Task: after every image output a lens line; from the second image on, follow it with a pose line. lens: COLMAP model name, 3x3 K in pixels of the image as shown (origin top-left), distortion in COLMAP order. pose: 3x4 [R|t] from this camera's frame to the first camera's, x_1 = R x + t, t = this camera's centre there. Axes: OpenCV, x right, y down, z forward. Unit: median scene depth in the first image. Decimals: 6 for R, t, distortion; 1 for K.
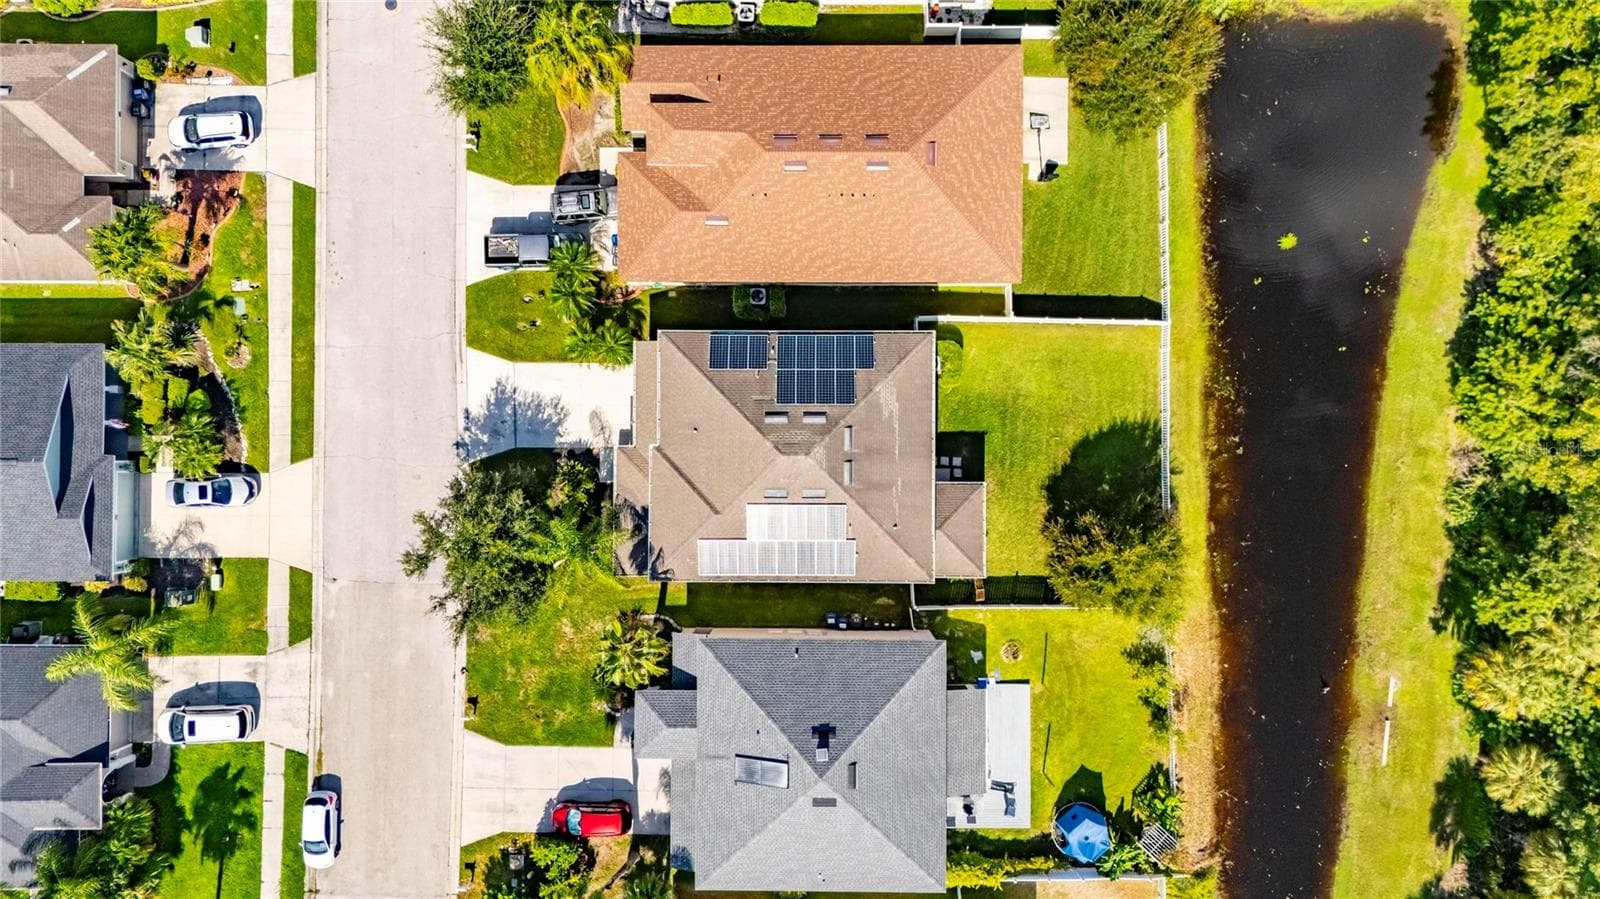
lens RADIAL K [[1188.3, 0, 787.1], [0, 1188.3, 455.7], [0, 0, 1]] dist [0.071281, -0.065616]
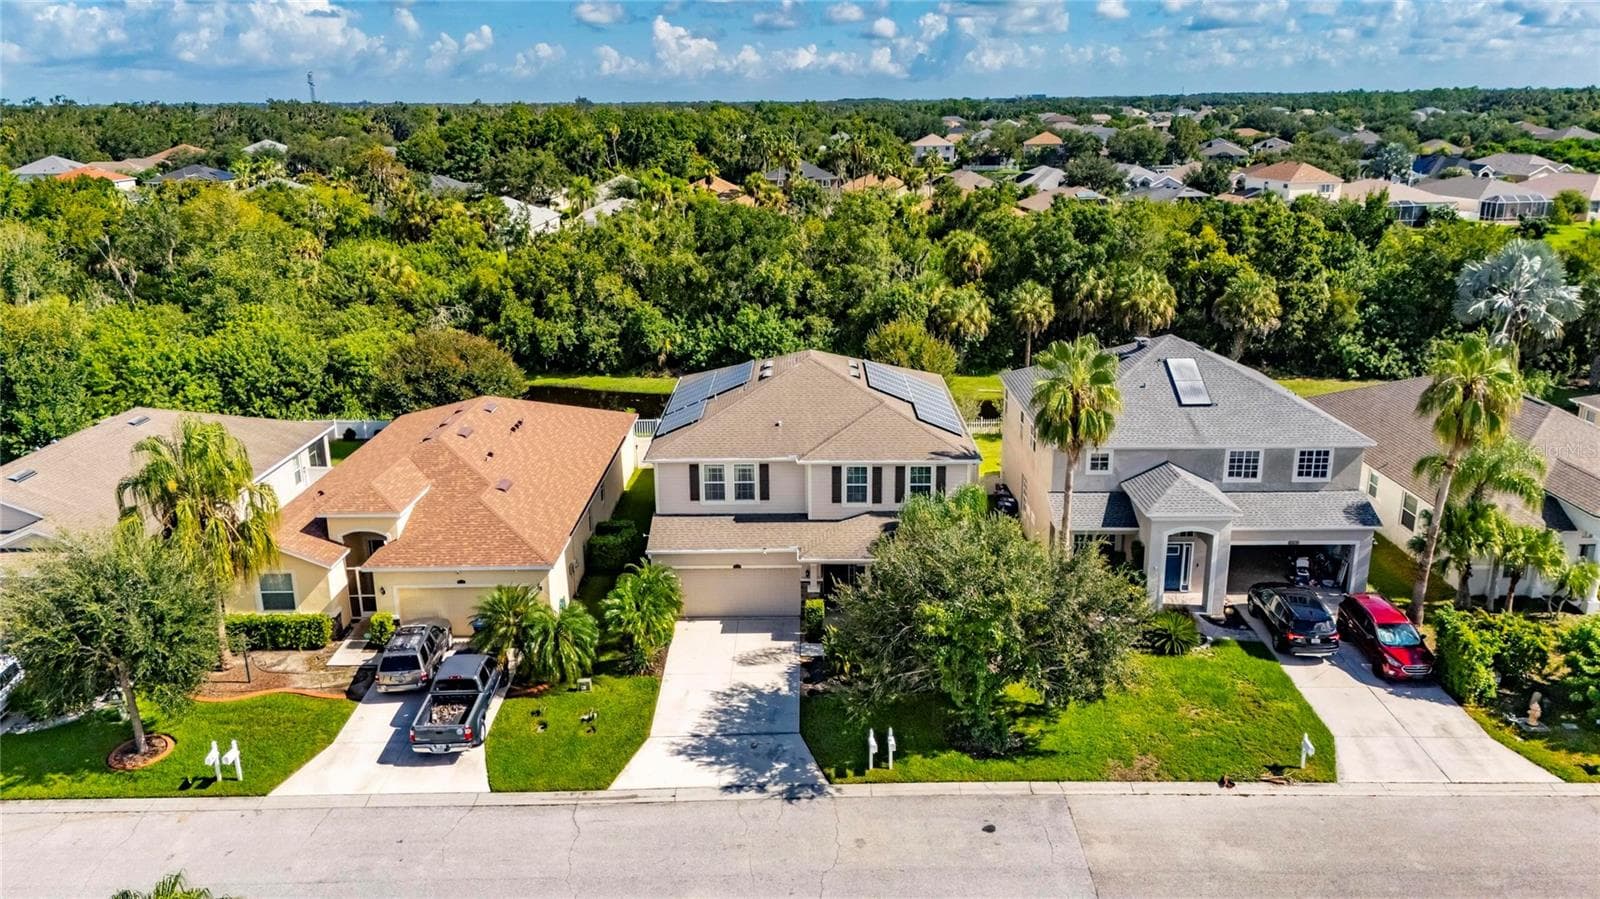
lens RADIAL K [[1188.3, 0, 796.9], [0, 1188.3, 450.2], [0, 0, 1]] dist [0.071281, -0.065616]
pose [[0.005851, -0.262603, 0.964886, -0.743202], [0.999982, 0.002611, -0.005353, -0.004531], [-0.001113, 0.964900, 0.262614, 0.725633]]
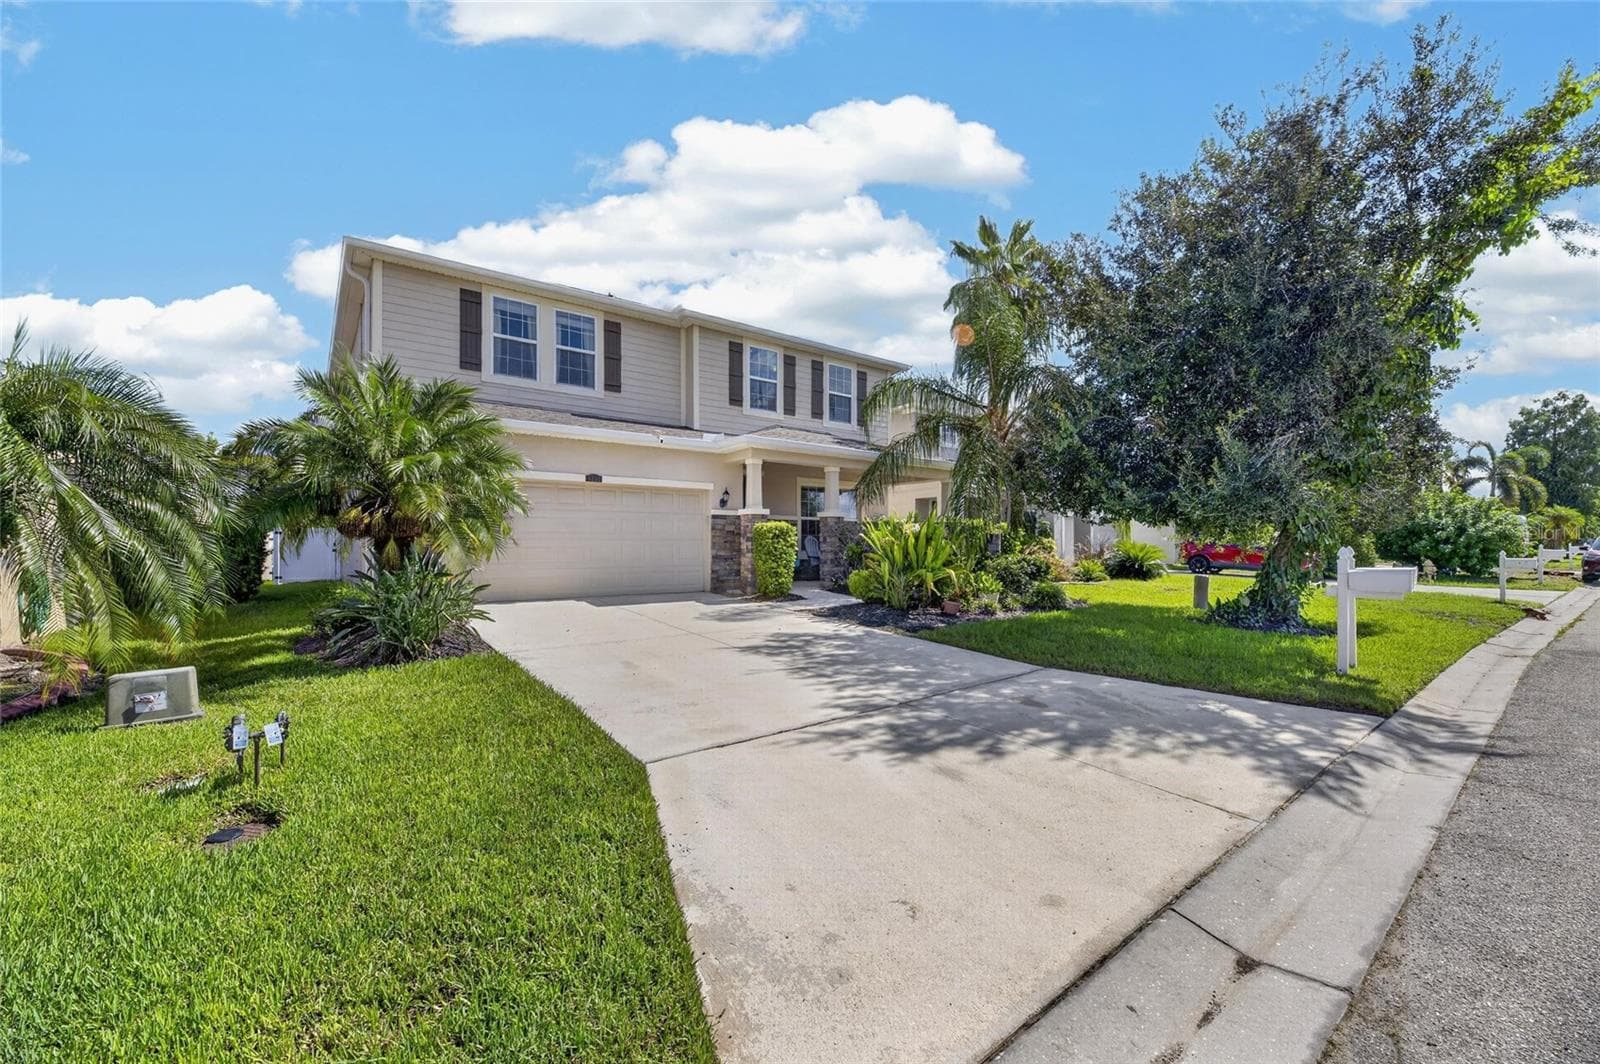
lens RADIAL K [[650.9, 0, 825.1], [0, 650.9, 561.8], [0, 0, 1]] dist [-0.001259, -0.000107]
pose [[-0.634022, 0.006346, 0.773289, -0.291933], [0.773300, -0.001087, 0.634040, -0.104805], [0.004864, 0.999979, -0.004218, 0.987691]]
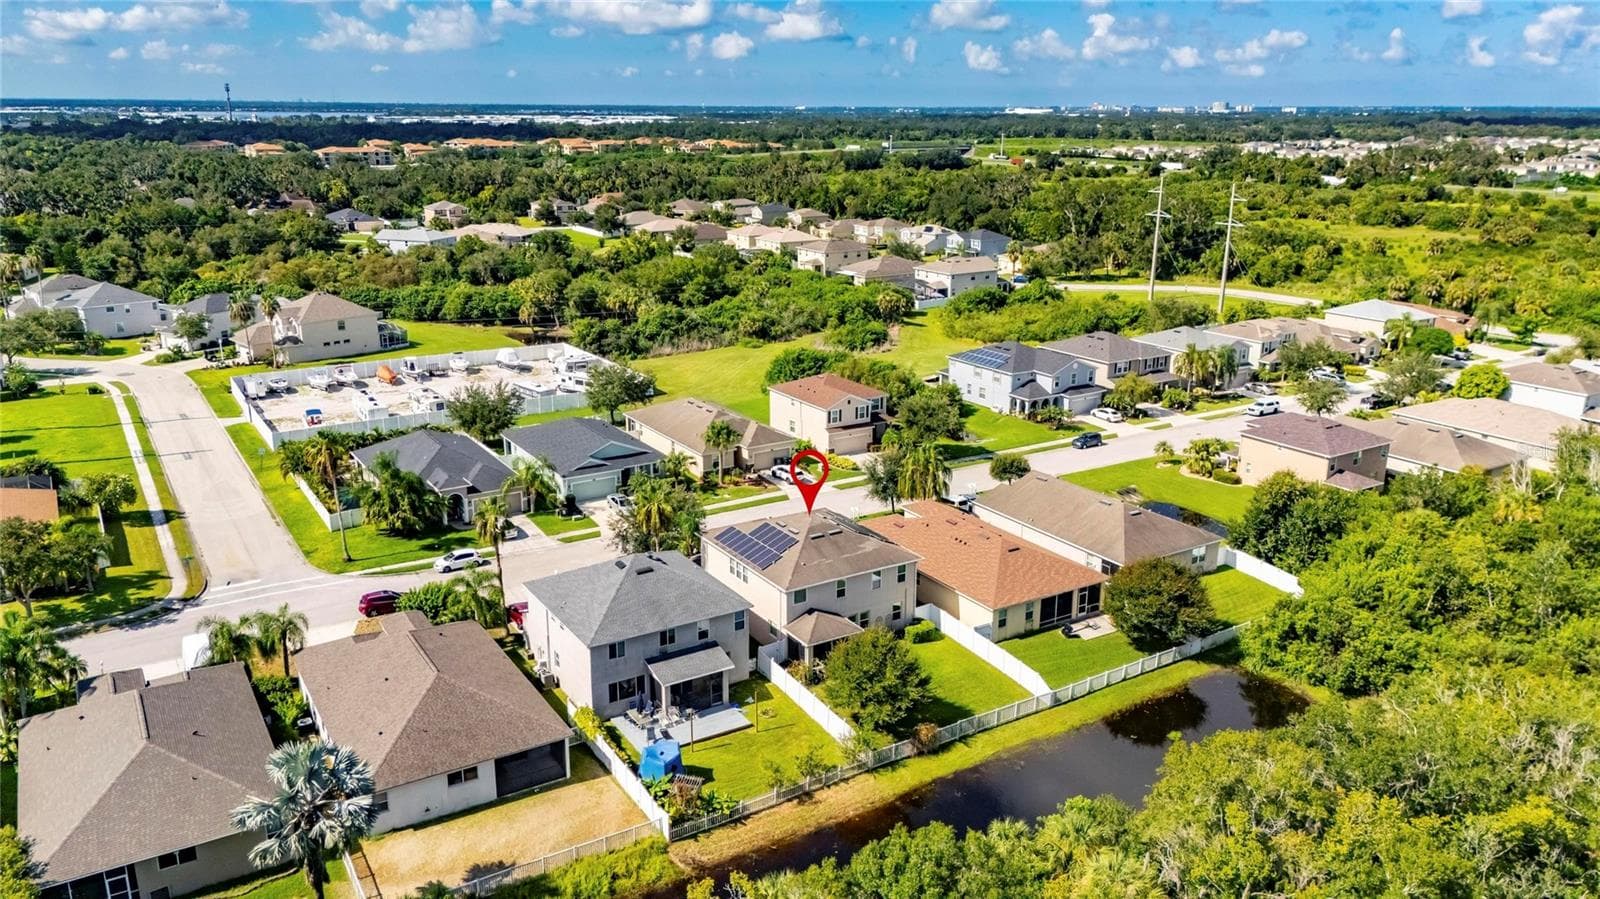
lens RADIAL K [[1188.3, 0, 797.1], [0, 1188.3, 447.0], [0, 0, 1]] dist [0.071281, -0.065616]
pose [[0.529953, 0.249054, -0.810630, 1.103545], [-0.848021, 0.152090, -0.507670, 0.701509], [-0.003149, 0.956473, 0.291804, 0.364306]]
